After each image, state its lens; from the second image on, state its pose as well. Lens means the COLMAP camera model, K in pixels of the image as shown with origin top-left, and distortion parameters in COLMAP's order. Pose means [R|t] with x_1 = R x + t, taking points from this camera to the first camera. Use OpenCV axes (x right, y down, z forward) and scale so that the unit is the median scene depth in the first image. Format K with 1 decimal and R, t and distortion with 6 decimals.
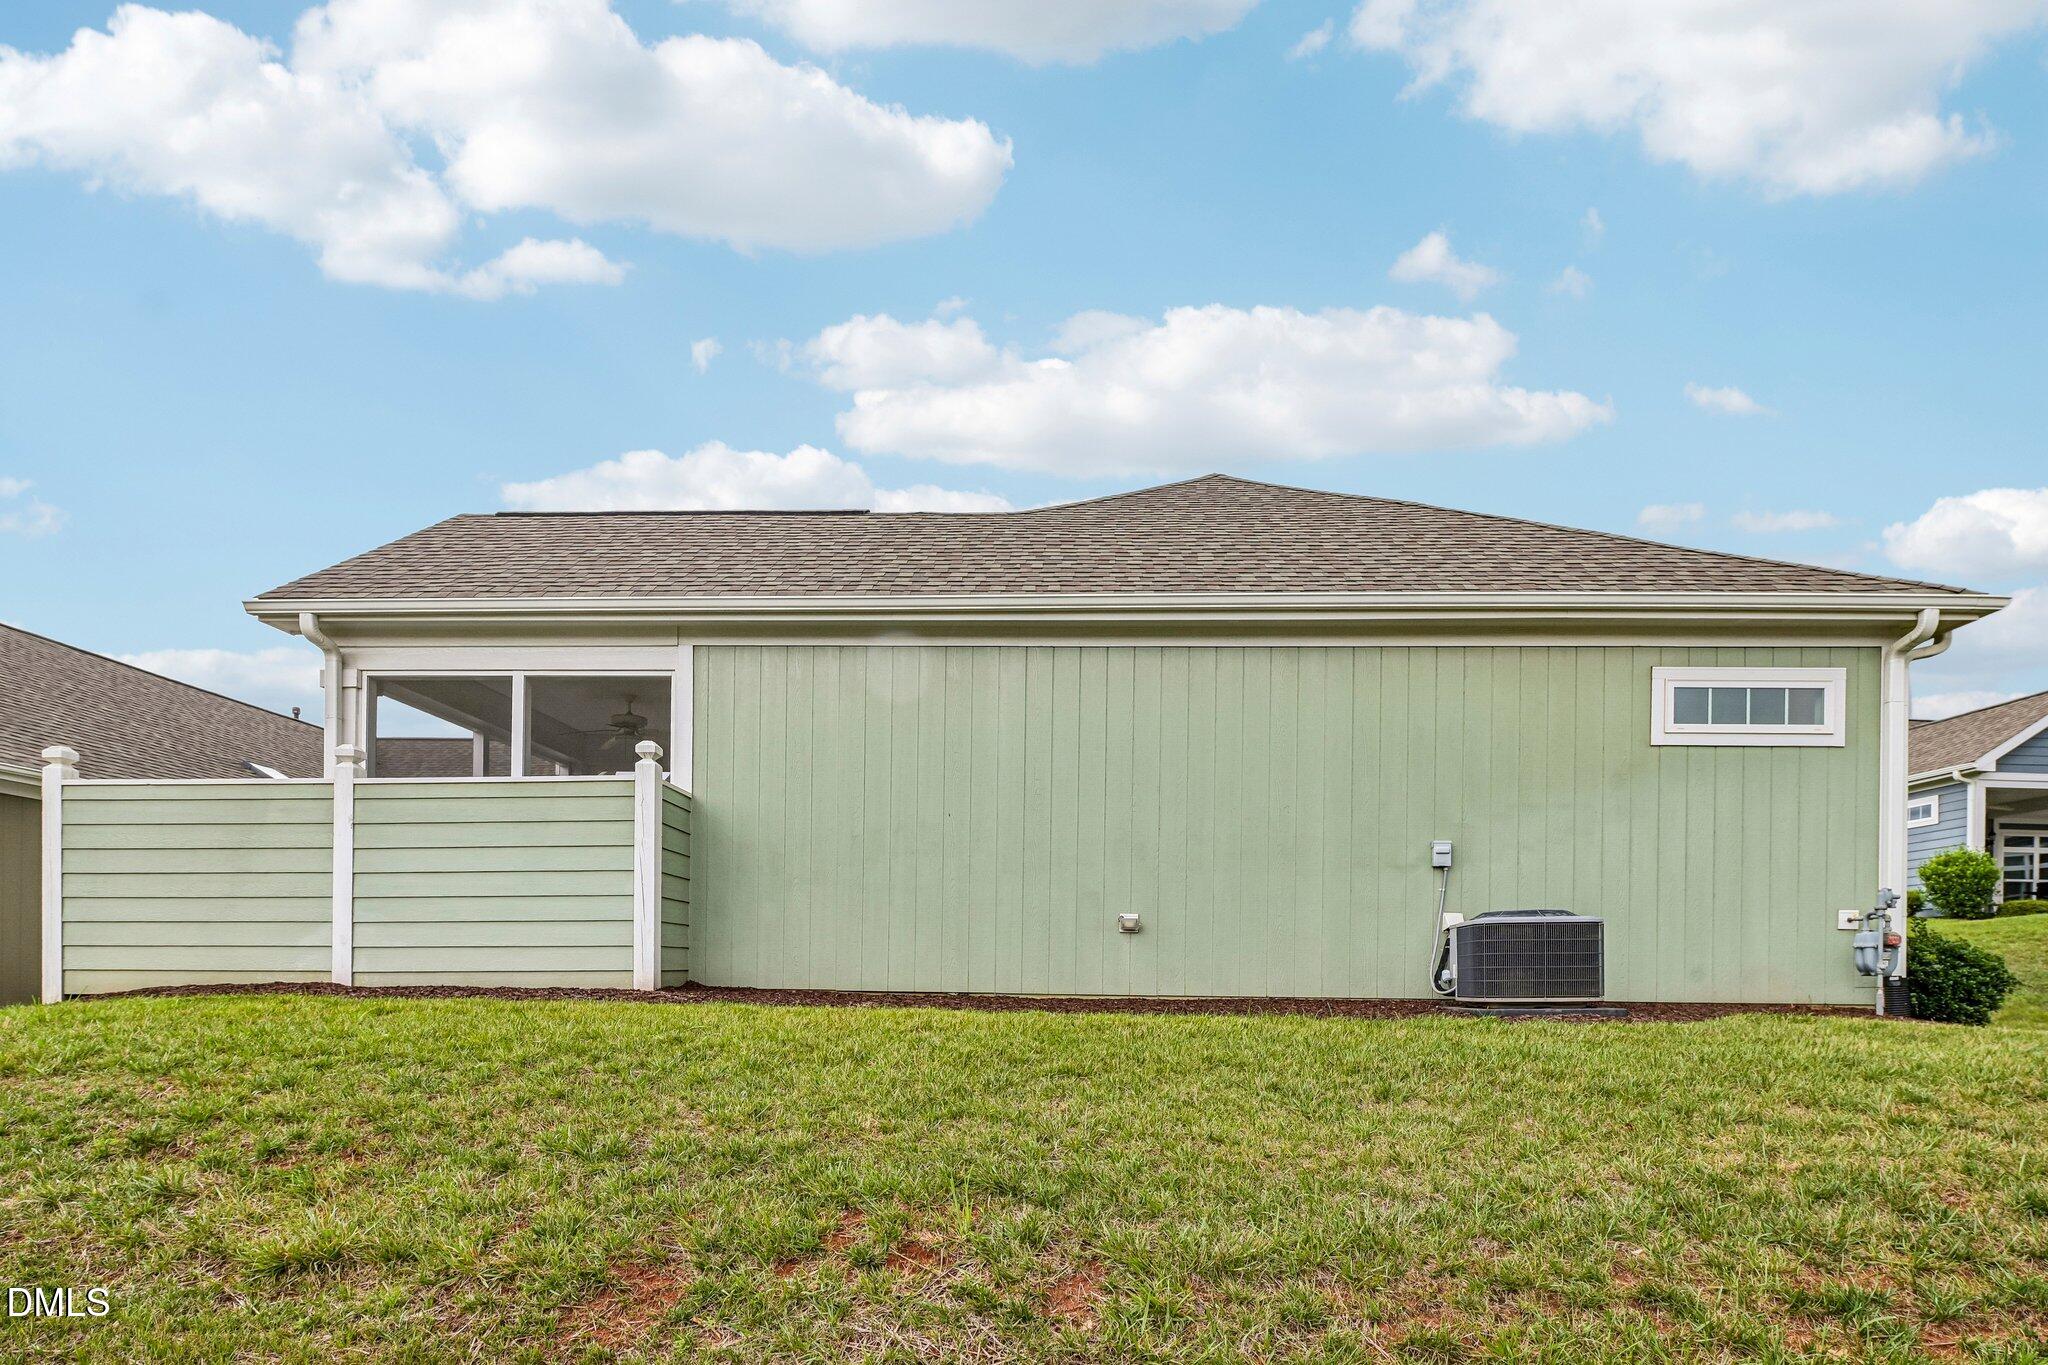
lens RADIAL K [[1062.8, 0, 966.9], [0, 1062.8, 849.8], [0, 0, 1]] dist [-0.006423, -0.002300]
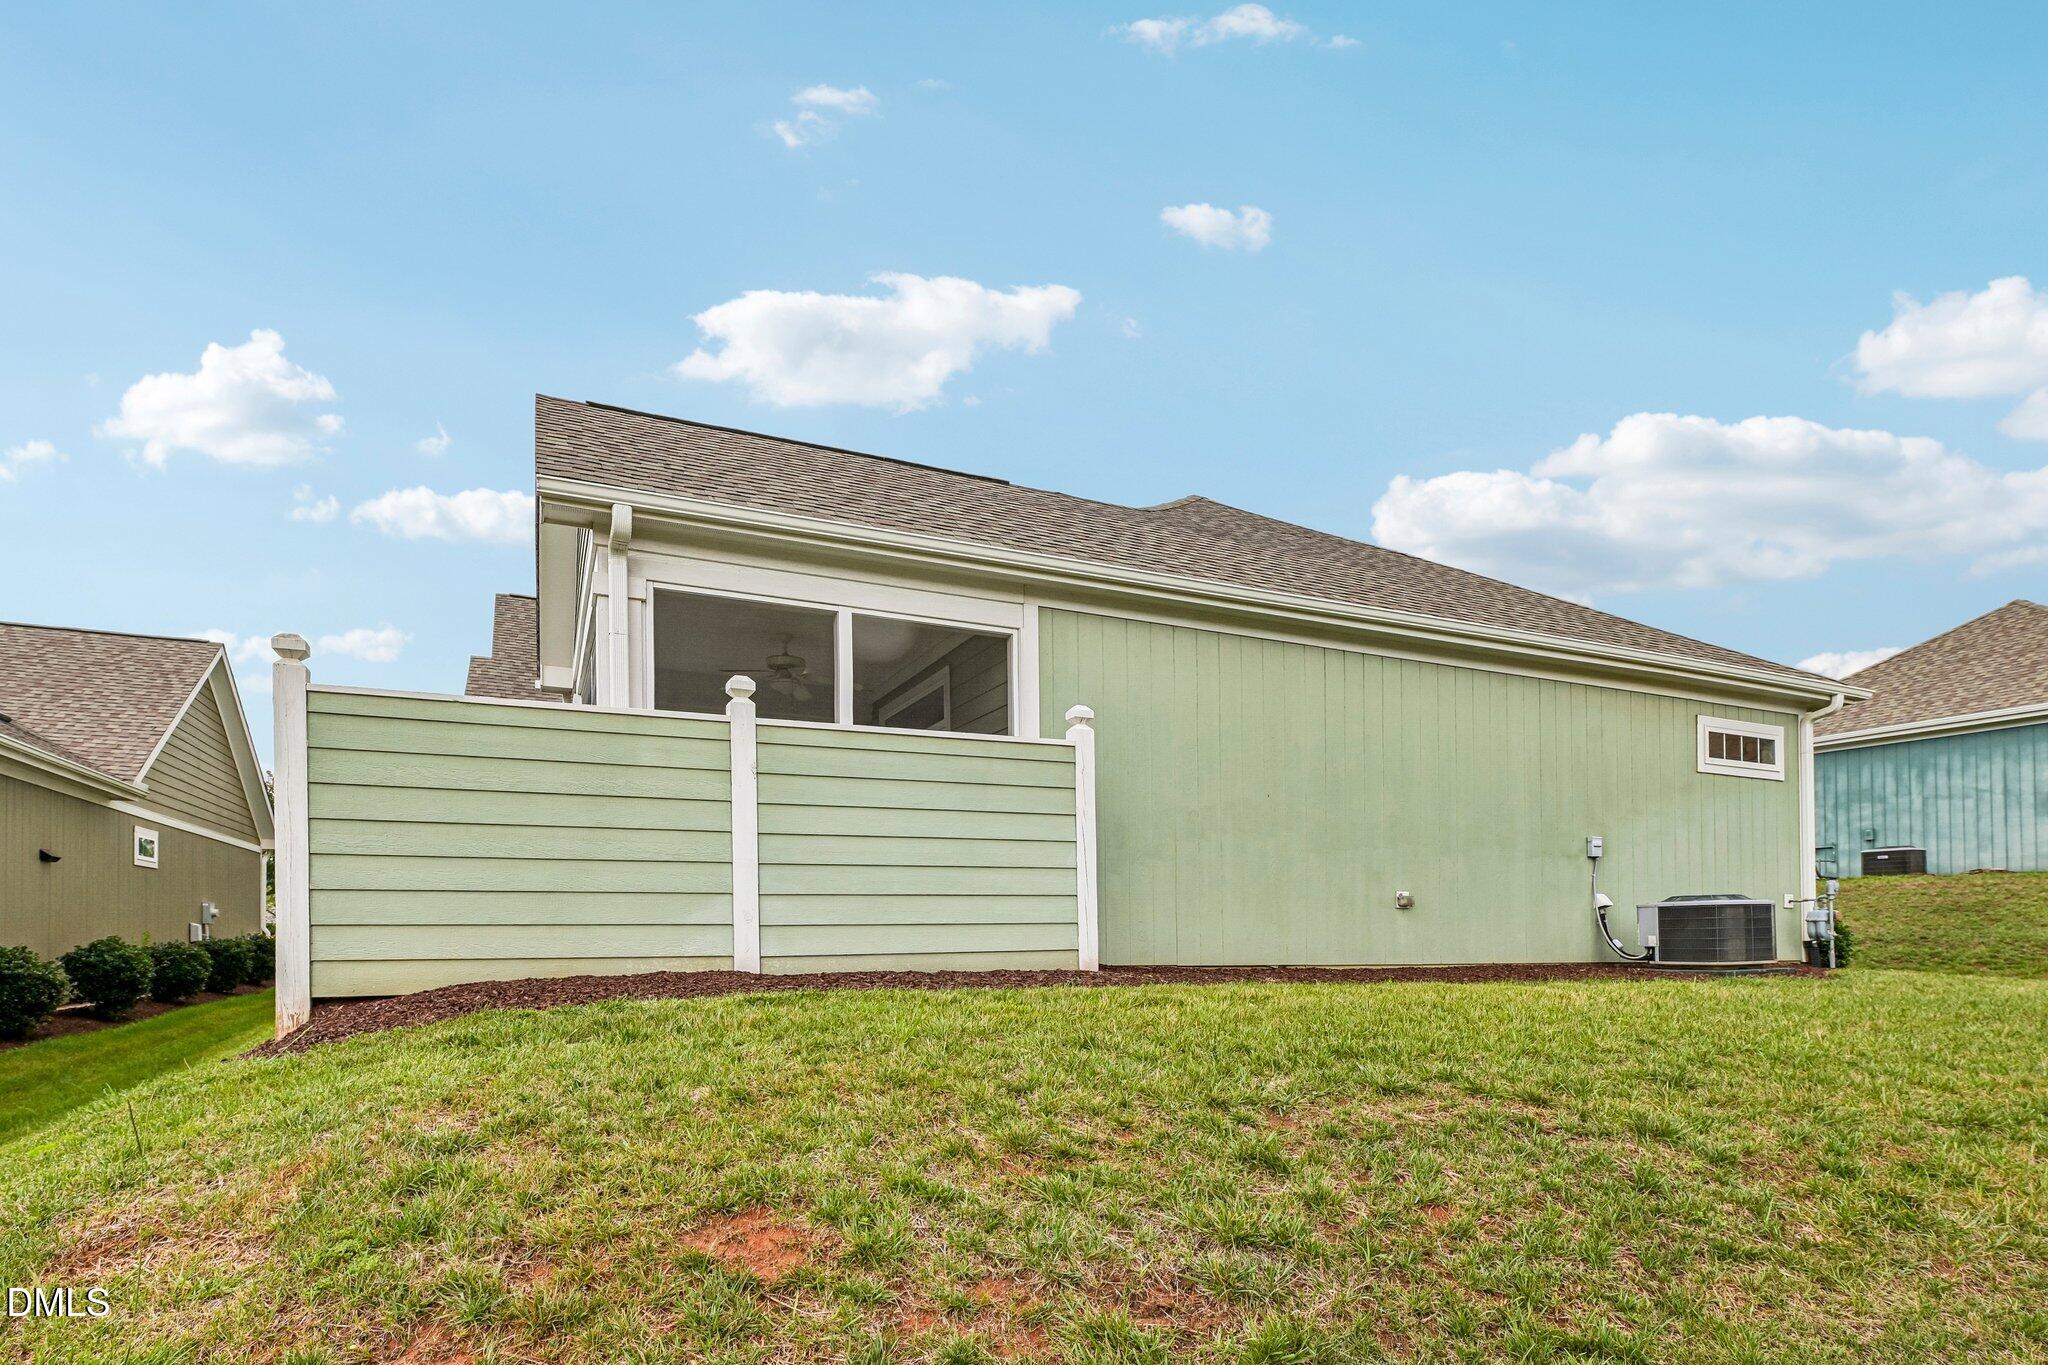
lens RADIAL K [[1062.8, 0, 1018.6], [0, 1062.8, 683.0], [0, 0, 1]] dist [-0.006423, -0.002300]
pose [[0.891559, 0.097530, 0.442279, -0.762608], [-0.044247, 0.990624, -0.129255, 0.003991], [-0.450738, 0.095669, 0.887515, 0.166241]]
